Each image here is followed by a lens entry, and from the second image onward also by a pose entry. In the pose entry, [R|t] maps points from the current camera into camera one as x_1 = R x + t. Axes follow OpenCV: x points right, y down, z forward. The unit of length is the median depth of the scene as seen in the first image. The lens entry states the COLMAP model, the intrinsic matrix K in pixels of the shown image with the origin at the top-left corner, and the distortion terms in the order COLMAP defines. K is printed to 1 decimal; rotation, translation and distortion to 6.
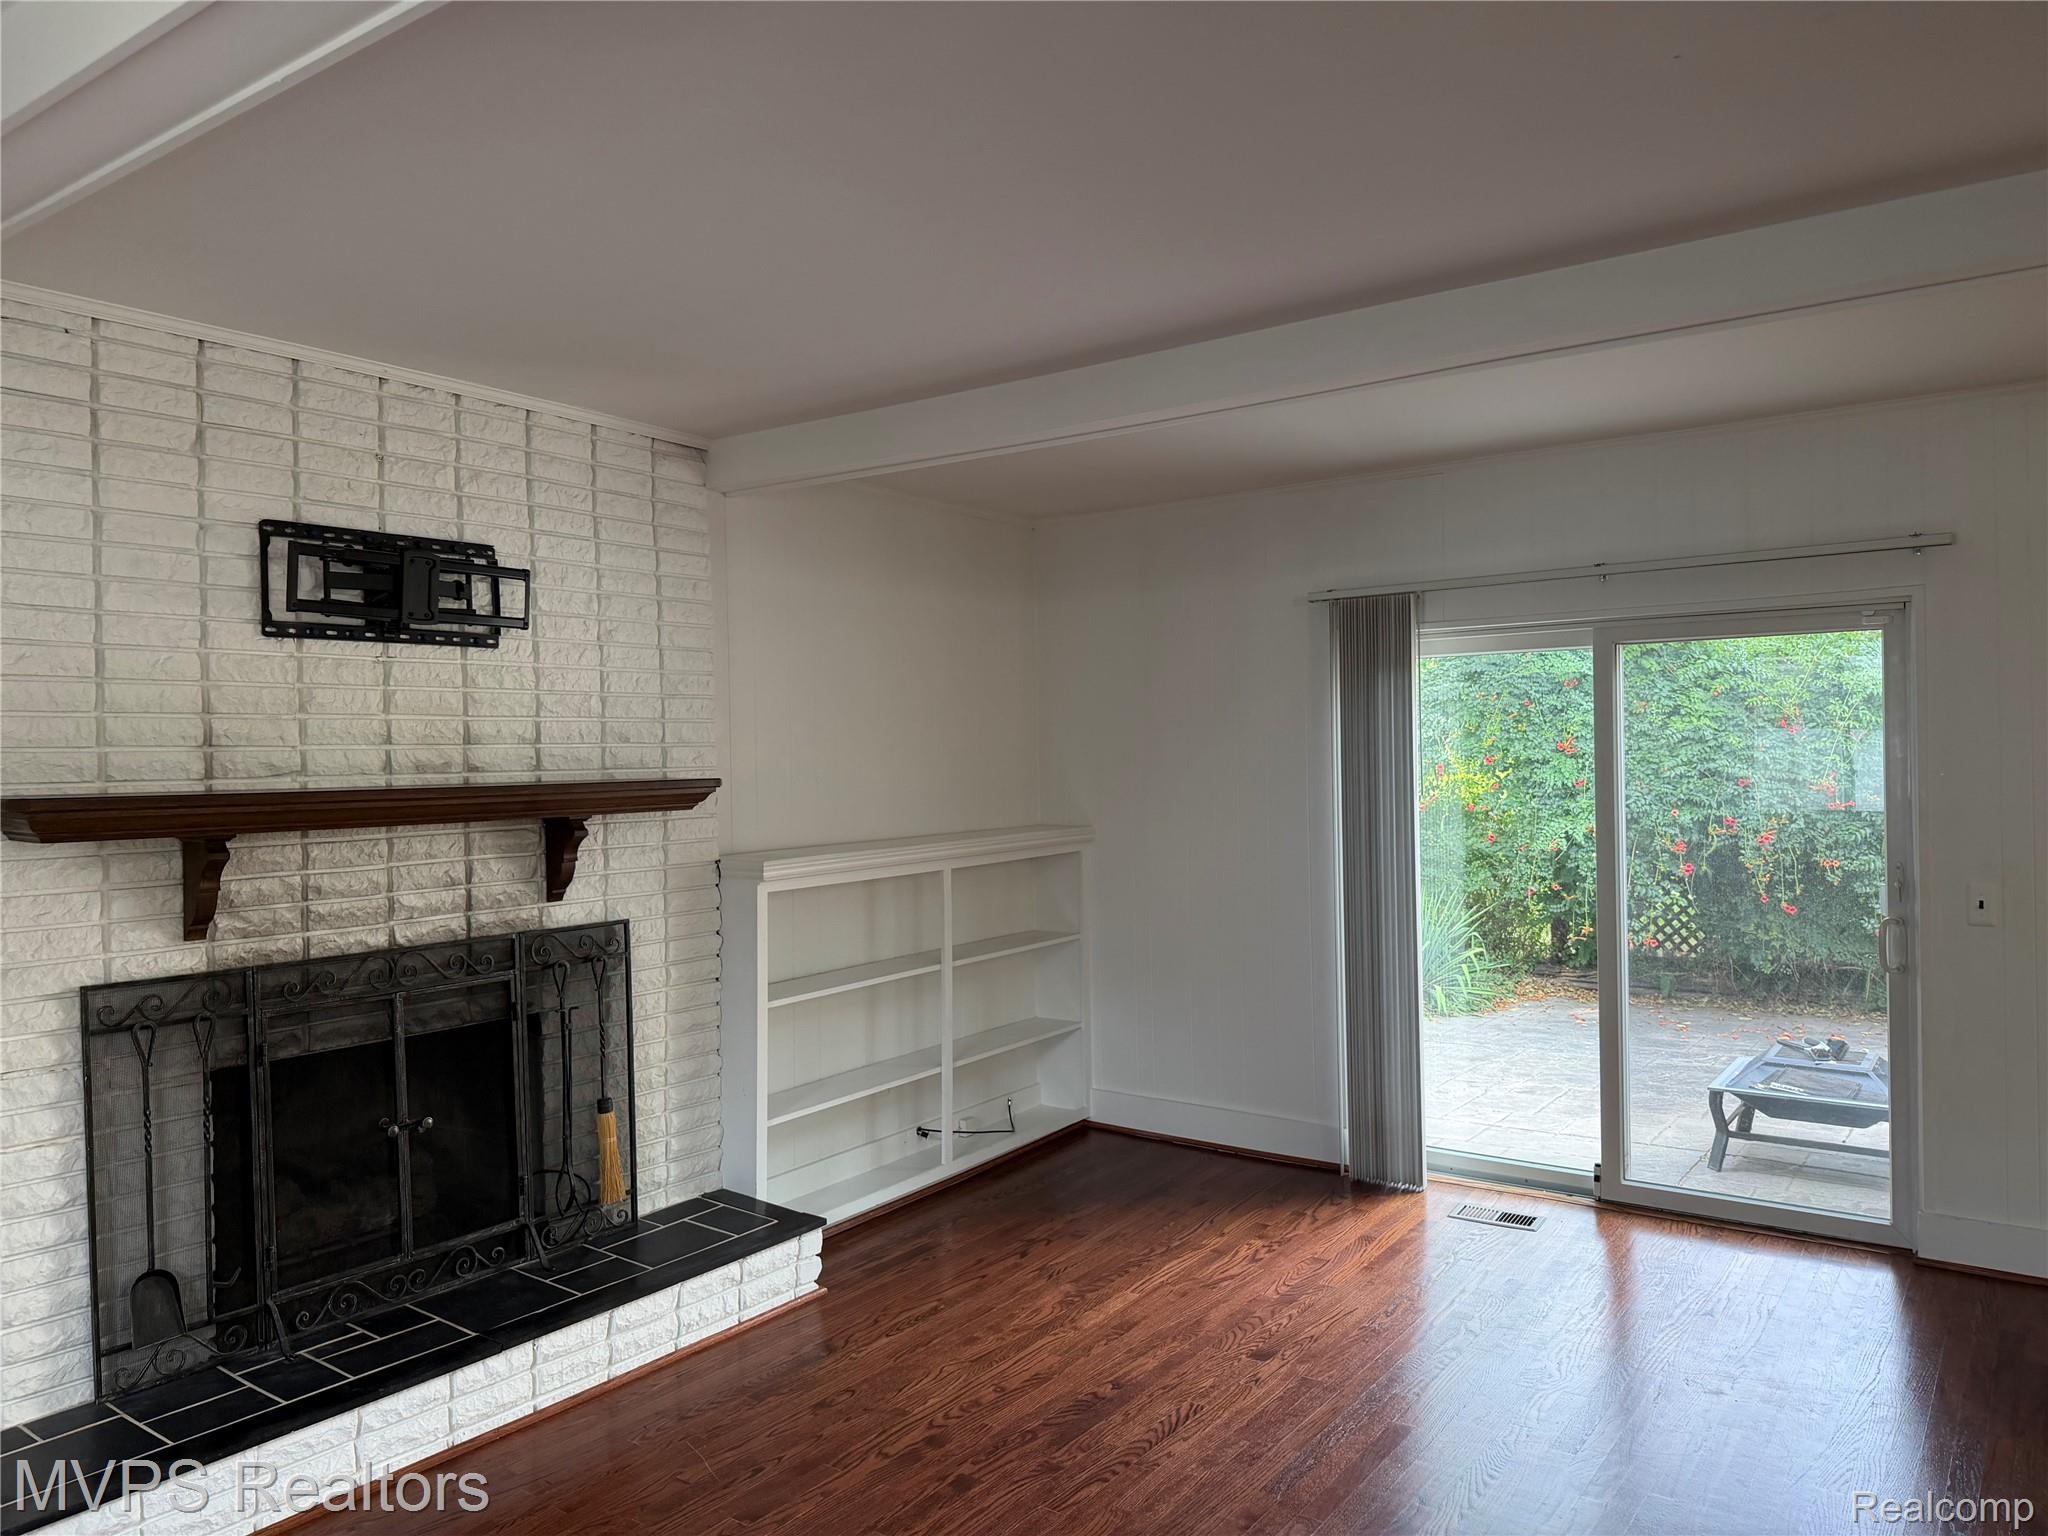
lens RADIAL K [[1441.4, 0, 1014.4], [0, 1441.4, 766.3], [0, 0, 1]] dist [0.081815, -0.111538]
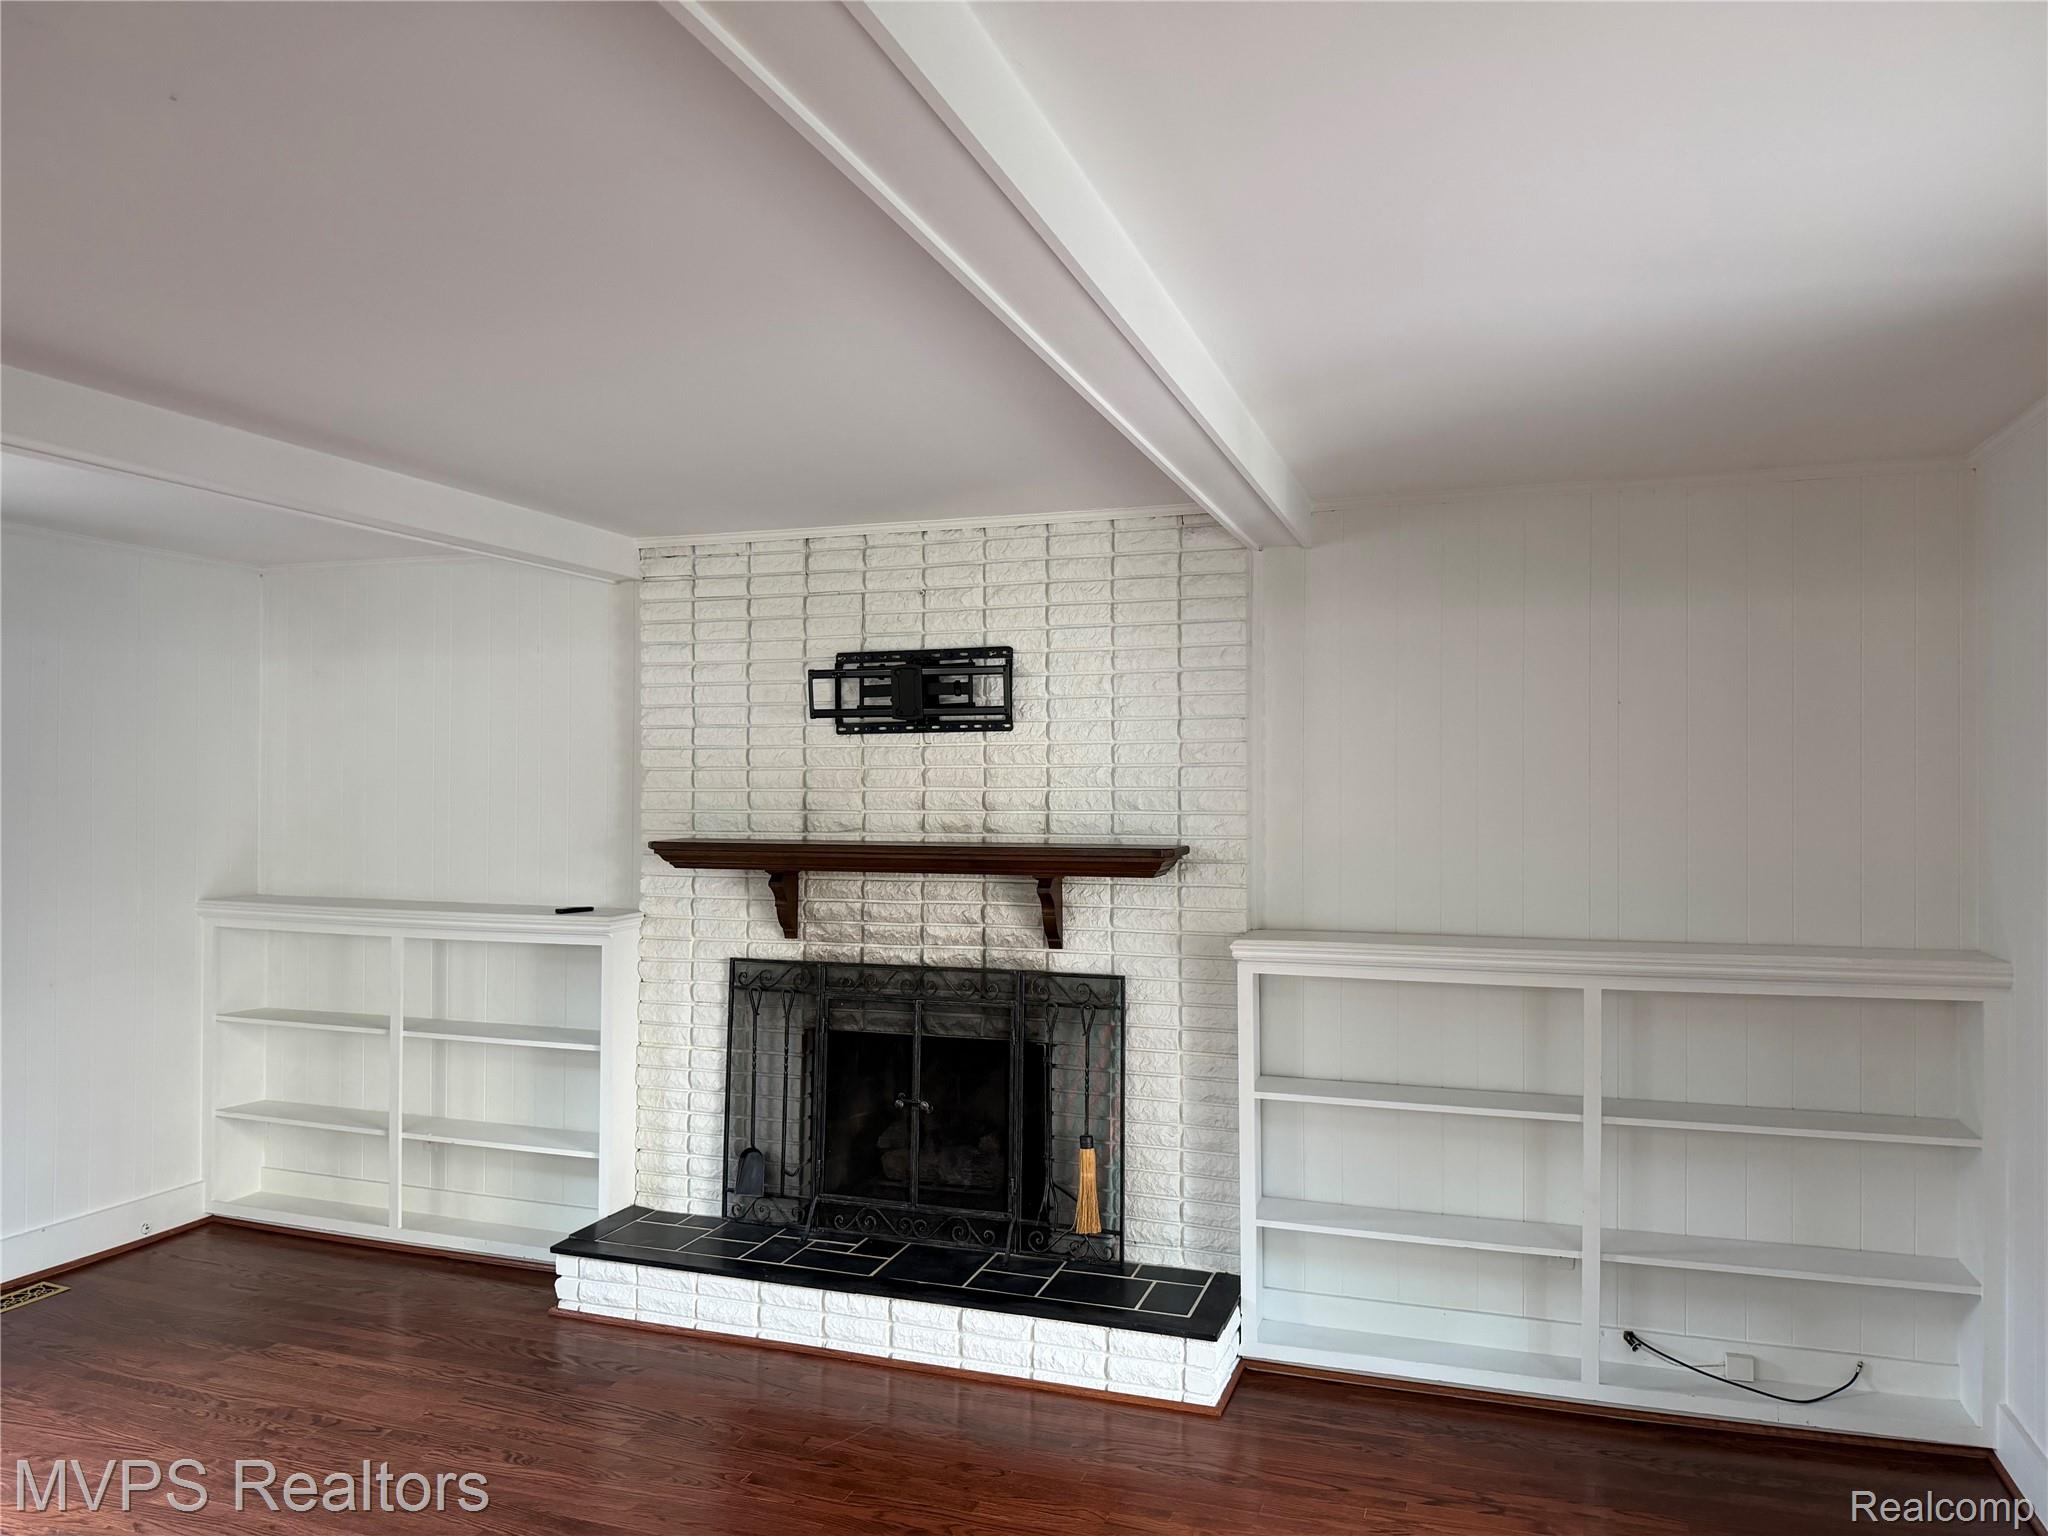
lens RADIAL K [[1445.9, 0, 1023.2], [0, 1445.9, 777.8], [0, 0, 1]] dist [0.172726, -0.316717]
pose [[0.281530, 0.007854, -0.959520, 0.830736], [-0.012733, 0.999909, 0.004449, -0.049875], [0.959468, 0.010965, 0.281604, 0.703105]]
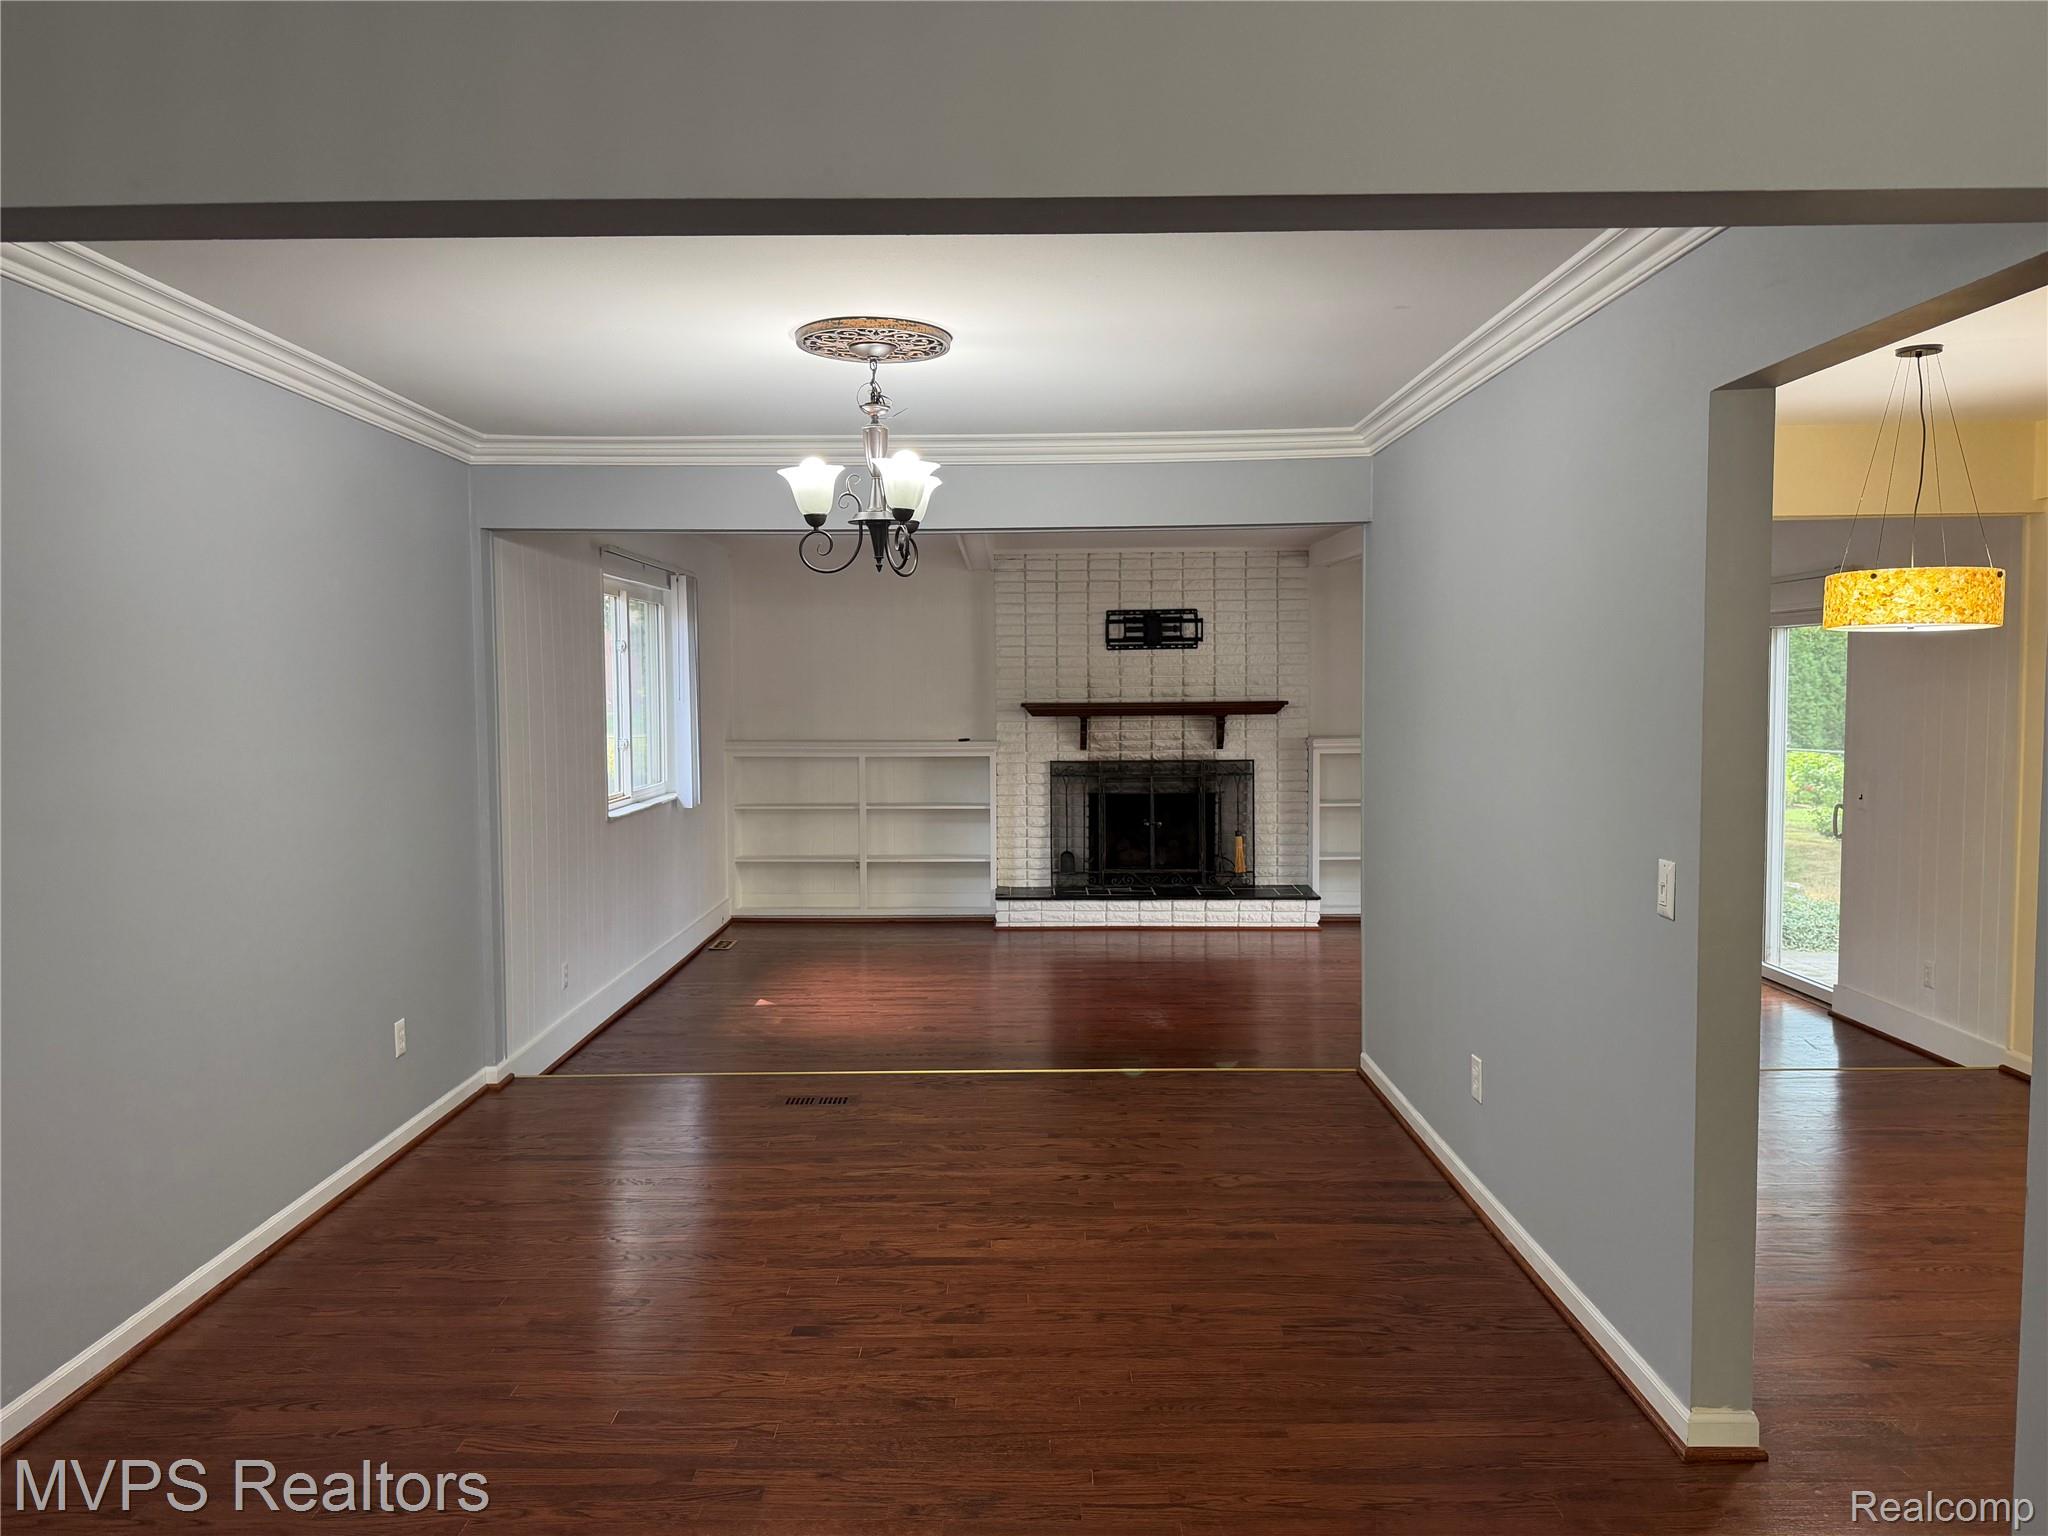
lens RADIAL K [[1441.4, 0, 1014.4], [0, 1441.4, 766.3], [0, 0, 1]] dist [0.081815, -0.111538]
pose [[0.585008, 0.059716, -0.808826, 1.598167], [-0.006521, 0.997600, 0.068937, -0.049421], [0.811001, -0.035054, 0.583993, -0.791261]]
